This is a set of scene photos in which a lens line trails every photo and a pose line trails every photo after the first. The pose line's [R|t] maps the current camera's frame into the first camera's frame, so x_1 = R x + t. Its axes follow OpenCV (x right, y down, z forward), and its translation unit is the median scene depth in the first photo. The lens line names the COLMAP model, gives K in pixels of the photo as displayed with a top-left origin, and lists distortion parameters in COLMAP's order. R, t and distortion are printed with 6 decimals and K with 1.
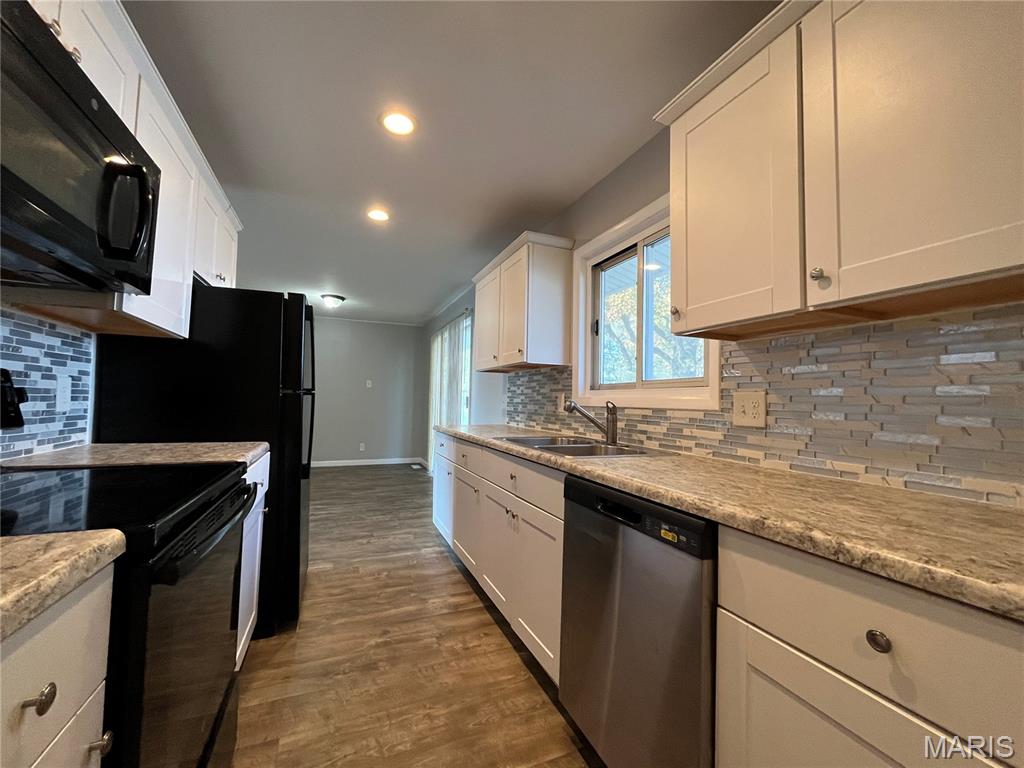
lens RADIAL K [[411.7, 0, 509.3], [0, 411.7, 384.1], [0, 0, 1]] dist [-0.002442, -0.000758]
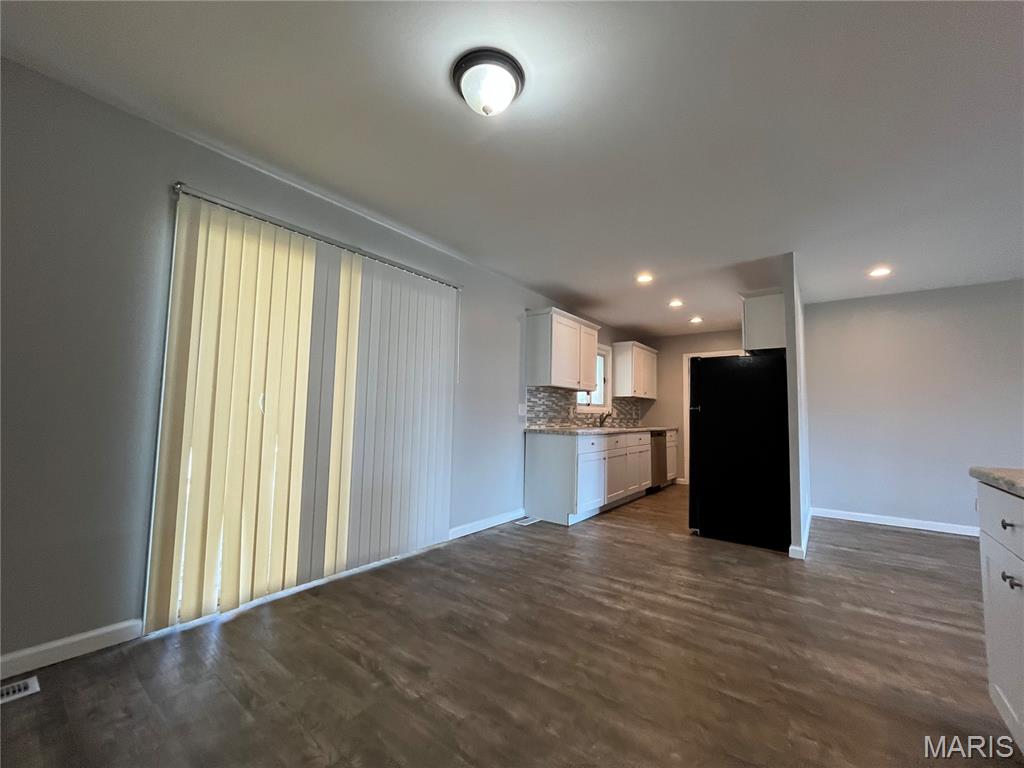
lens RADIAL K [[411.7, 0, 512.9], [0, 411.7, 380.7], [0, 0, 1]] dist [-0.002442, -0.000758]
pose [[-0.500797, 0.033024, 0.864934, -1.174362], [-0.070825, 0.994358, -0.078973, 0.063941], [-0.862662, -0.100809, -0.495633, 1.864774]]
